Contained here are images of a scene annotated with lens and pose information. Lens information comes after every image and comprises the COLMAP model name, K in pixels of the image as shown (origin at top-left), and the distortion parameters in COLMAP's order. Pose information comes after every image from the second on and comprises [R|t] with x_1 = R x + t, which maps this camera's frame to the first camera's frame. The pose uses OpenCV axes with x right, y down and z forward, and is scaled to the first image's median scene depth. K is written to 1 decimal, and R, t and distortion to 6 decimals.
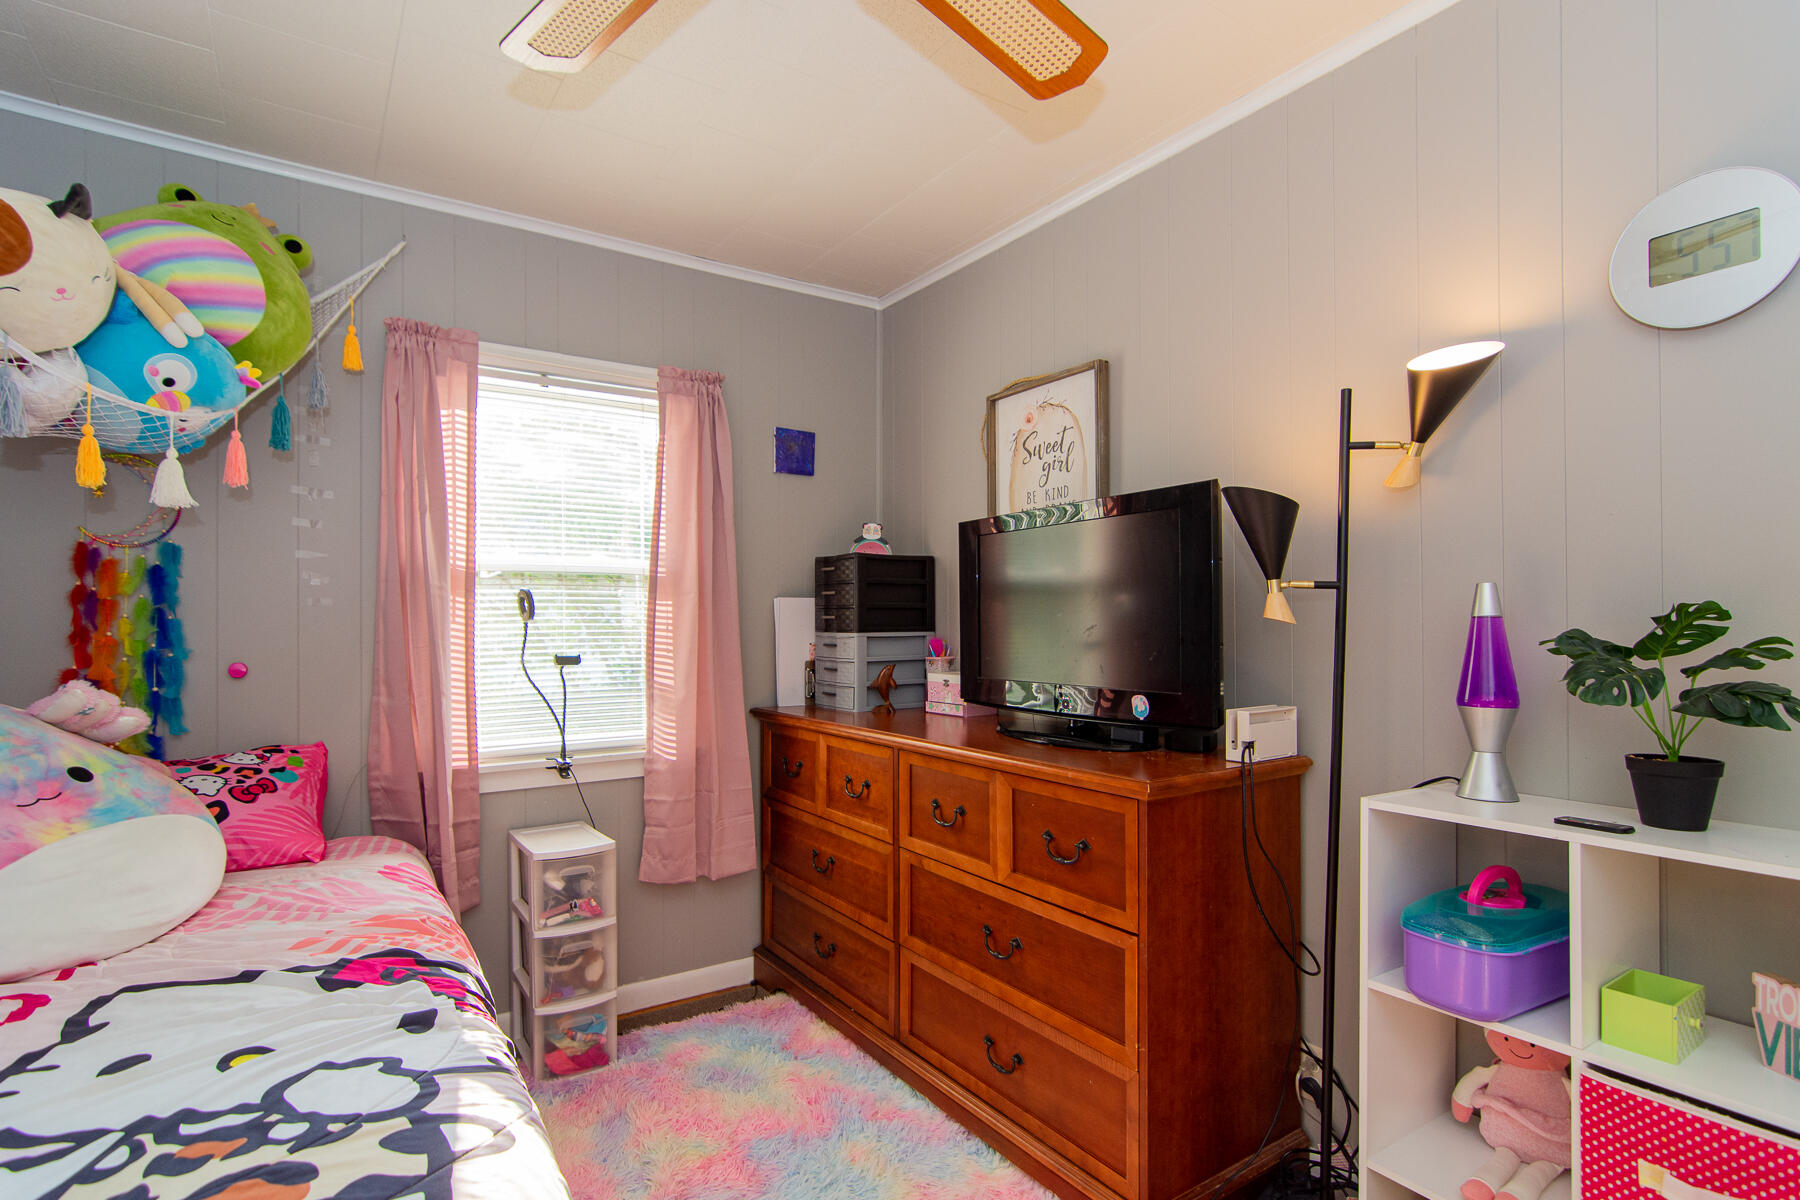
lens RADIAL K [[890.7, 0, 910.8], [0, 890.7, 632.6], [0, 0, 1]] dist [0.003604, 0.001274]
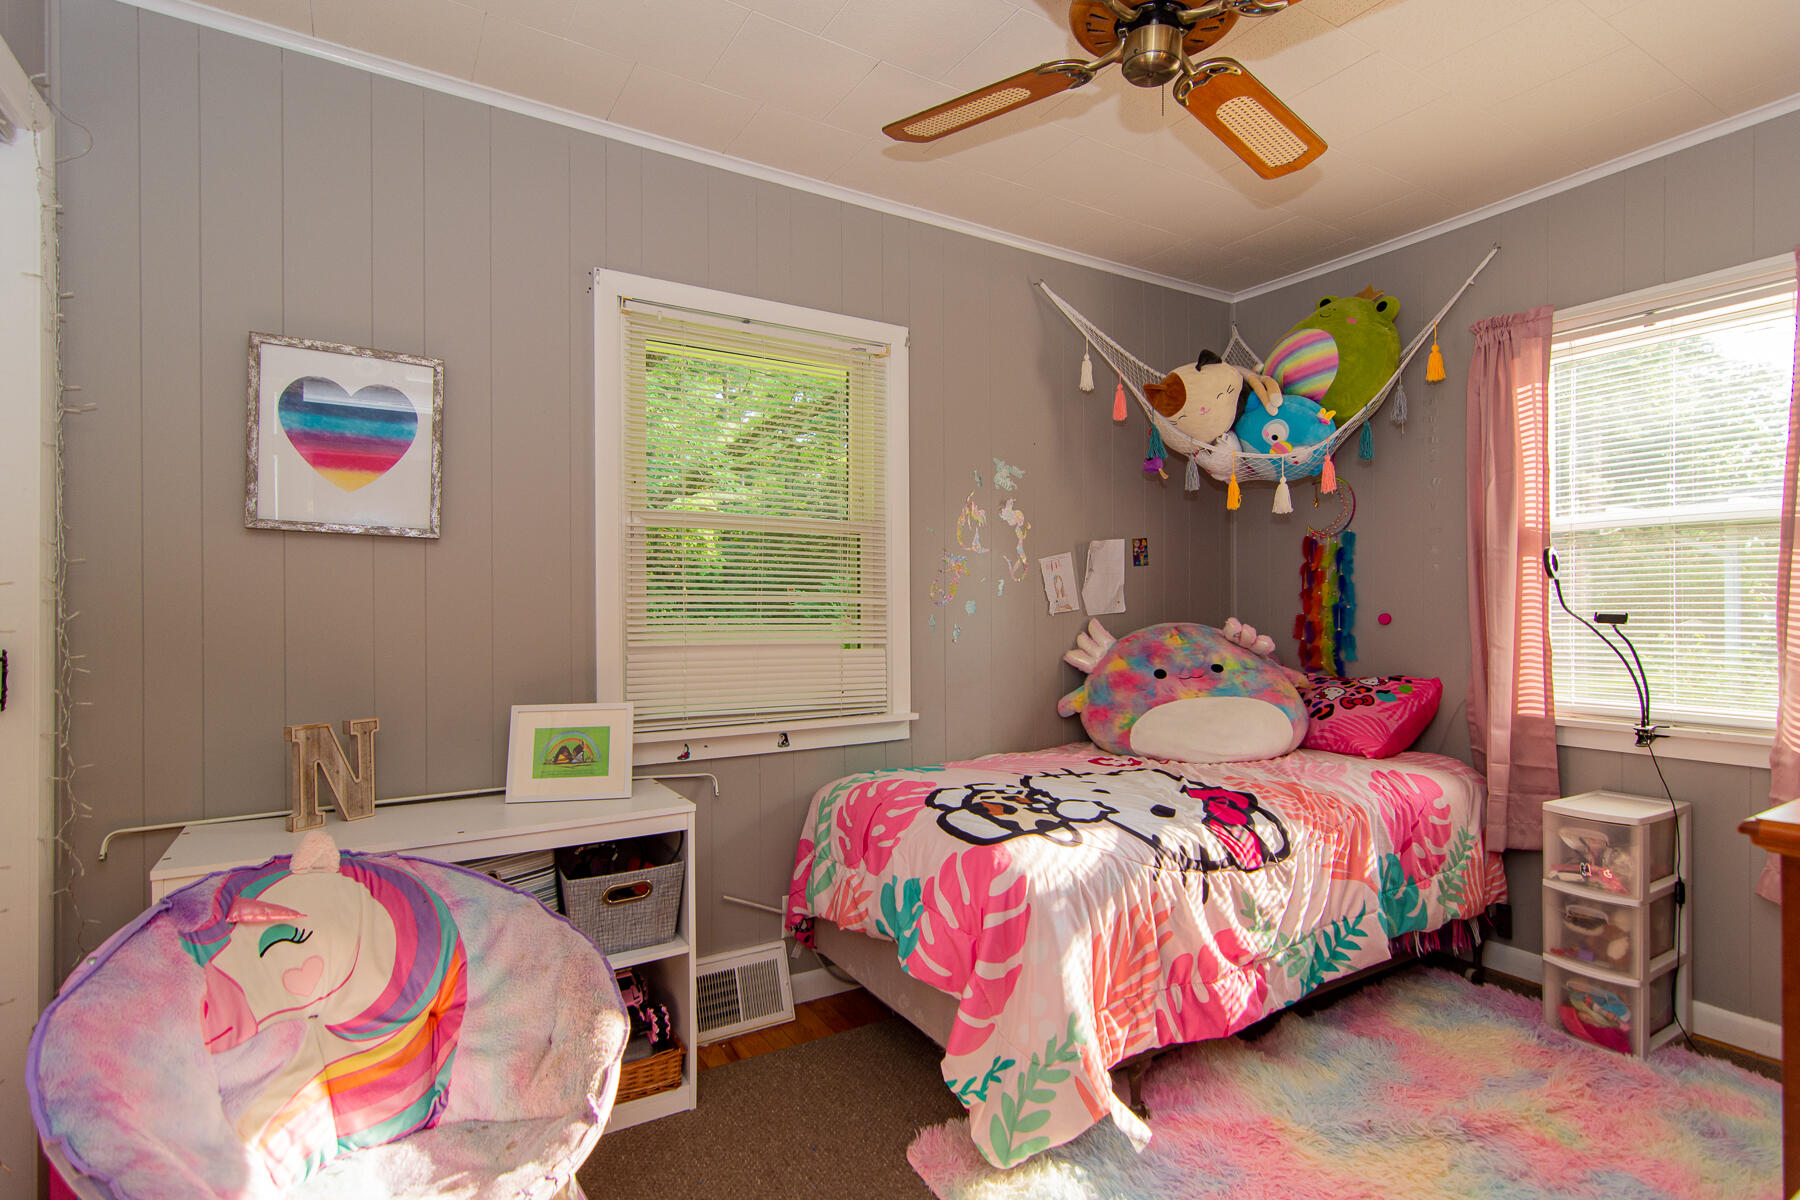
lens RADIAL K [[890.7, 0, 910.8], [0, 890.7, 632.6], [0, 0, 1]] dist [0.003604, 0.001274]
pose [[-0.038634, 0.039492, -0.998473, 0.644832], [-0.001418, 0.999216, 0.039576, 0.009420], [0.999252, 0.002945, -0.038548, 0.308591]]
